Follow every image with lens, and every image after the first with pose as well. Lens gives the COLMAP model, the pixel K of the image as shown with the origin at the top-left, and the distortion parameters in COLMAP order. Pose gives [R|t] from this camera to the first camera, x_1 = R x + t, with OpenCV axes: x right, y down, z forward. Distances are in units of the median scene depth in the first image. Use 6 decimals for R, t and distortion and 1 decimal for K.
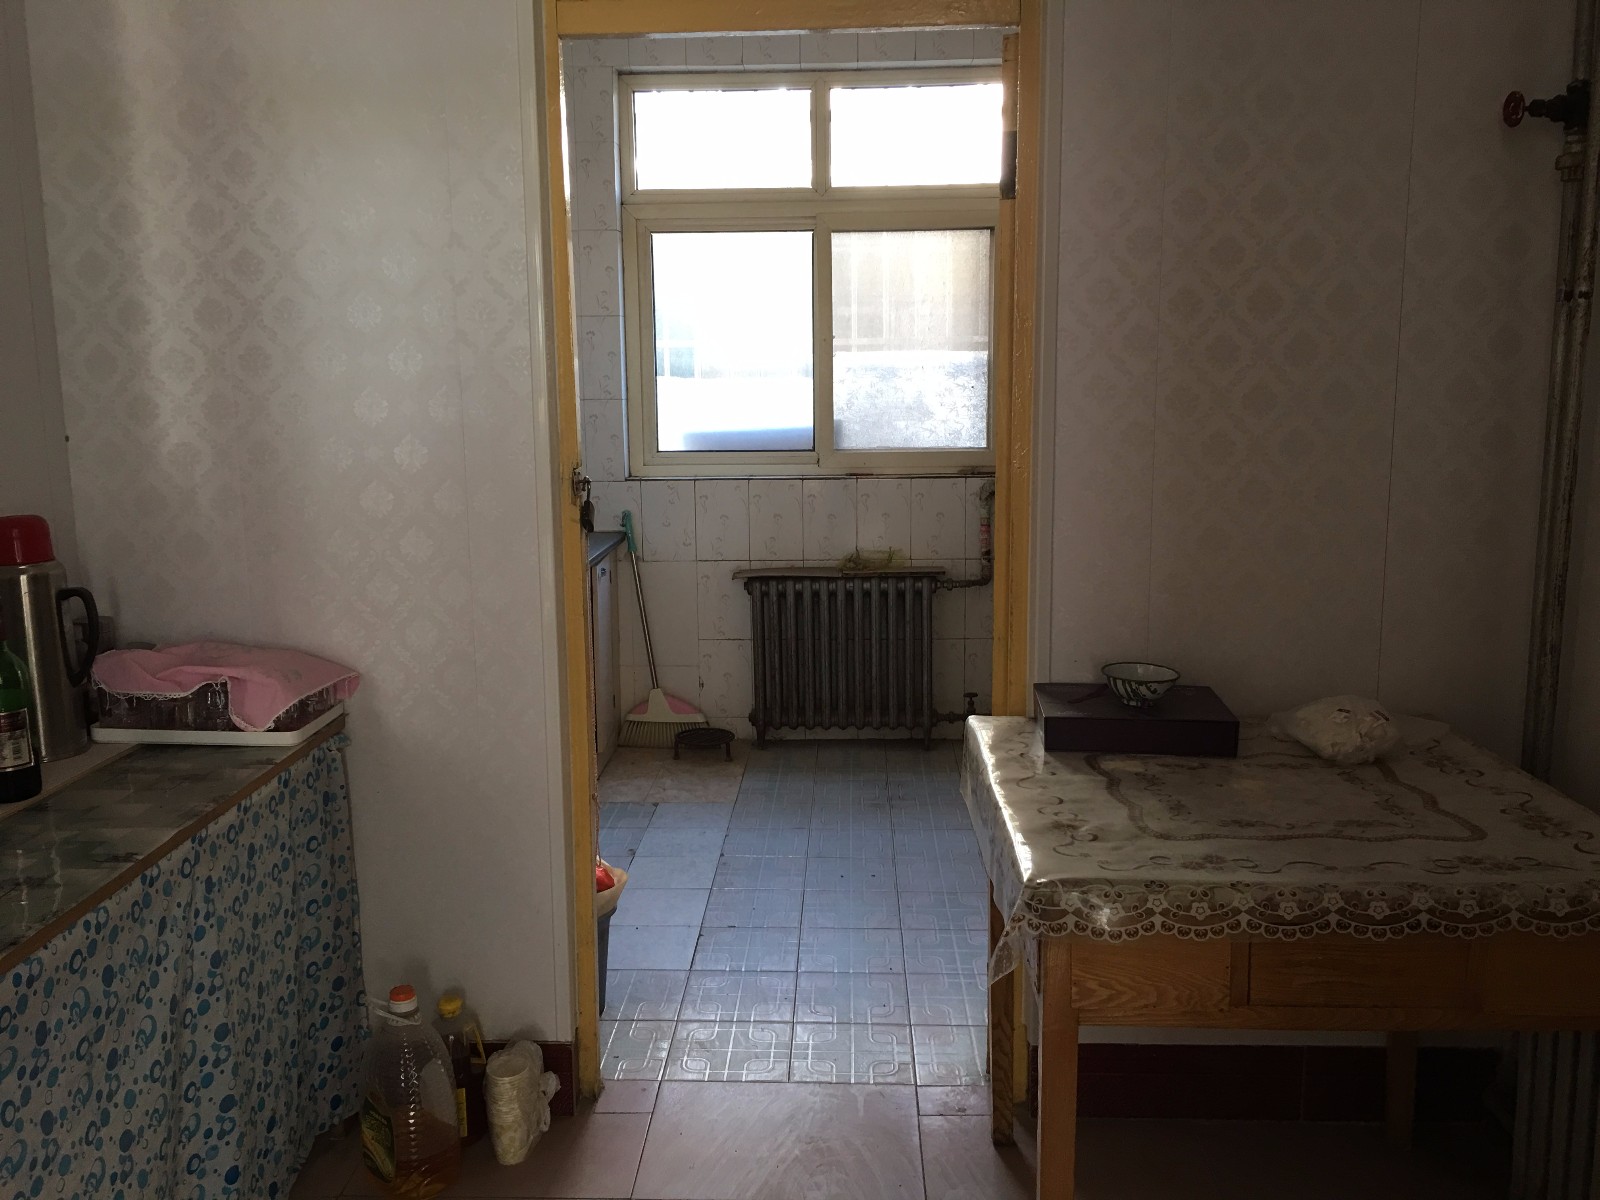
lens RADIAL K [[1355.9, 0, 793.9], [0, 1355.9, 588.9], [0, 0, 1]] dist [0.065169, -0.083698]
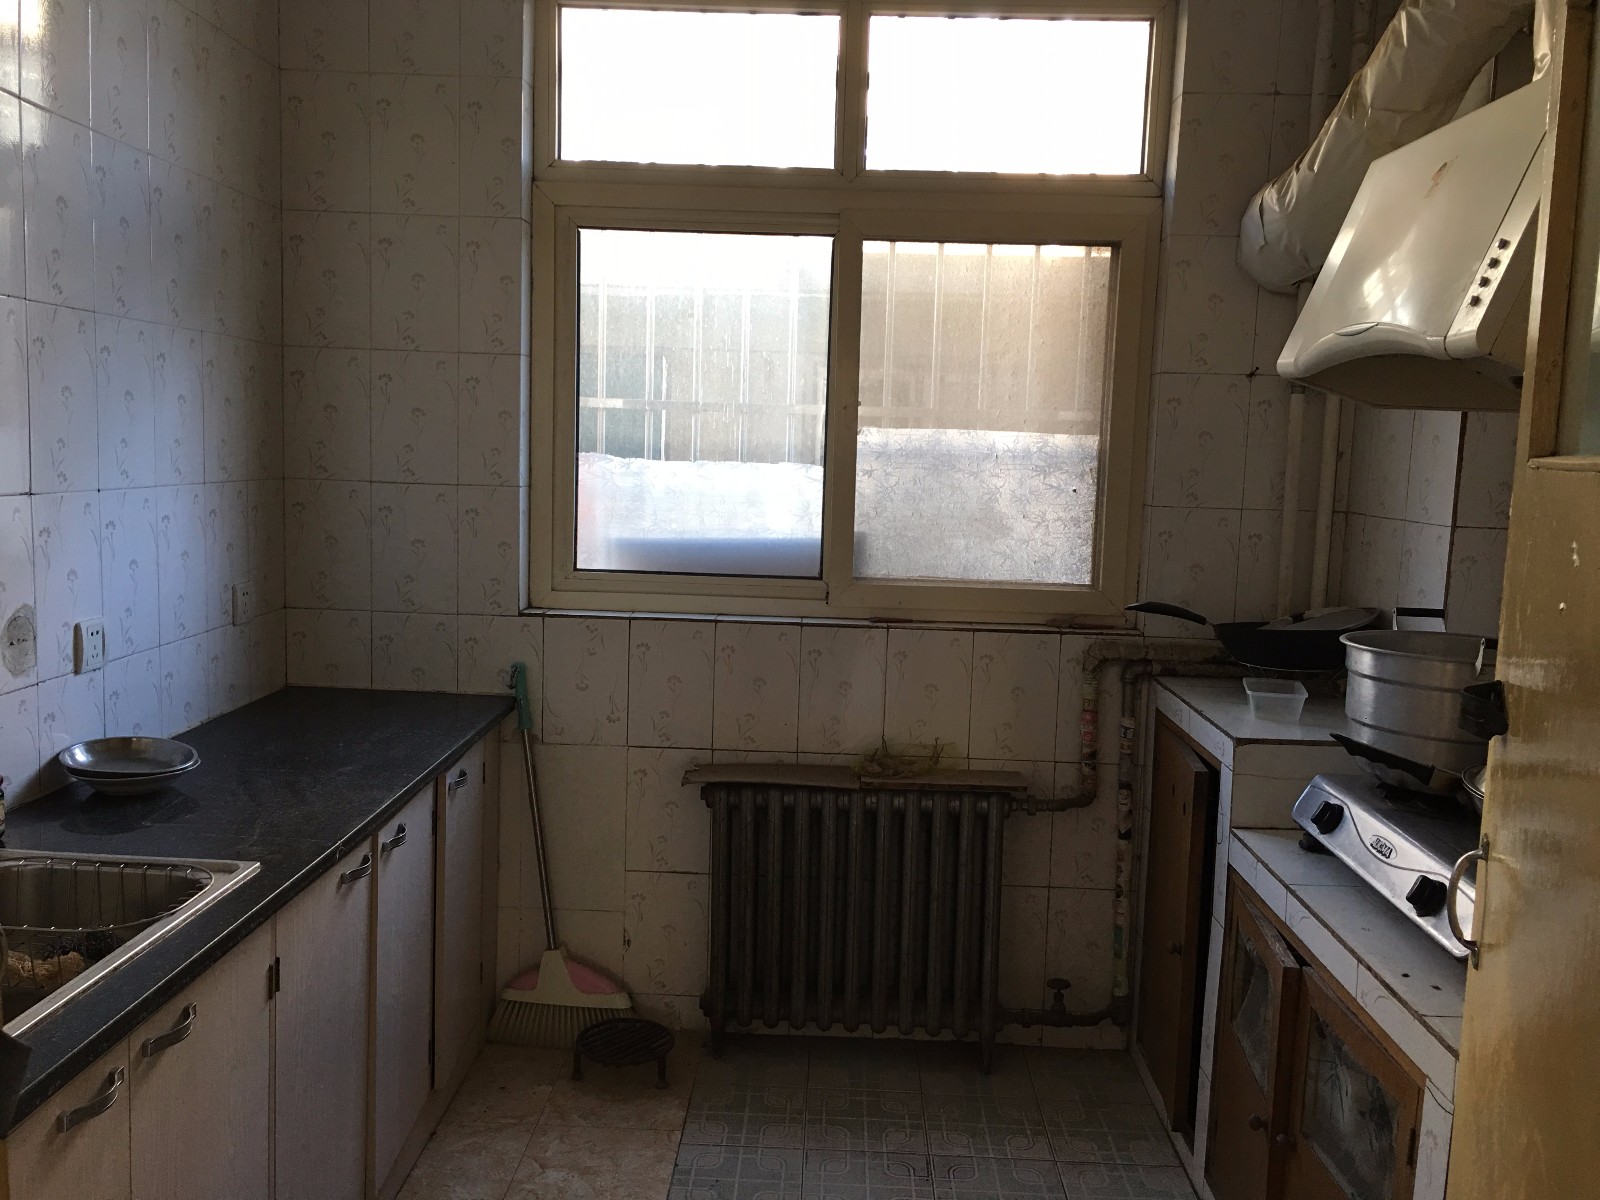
lens RADIAL K [[1355.9, 0, 800.1], [0, 1355.9, 605.6], [0, 0, 1]] dist [0.065169, -0.083698]
pose [[0.998993, 0.040478, 0.019372, -0.006847], [-0.039687, 0.998426, -0.039637, -0.064602], [-0.020946, 0.038828, 0.999026, 0.369760]]
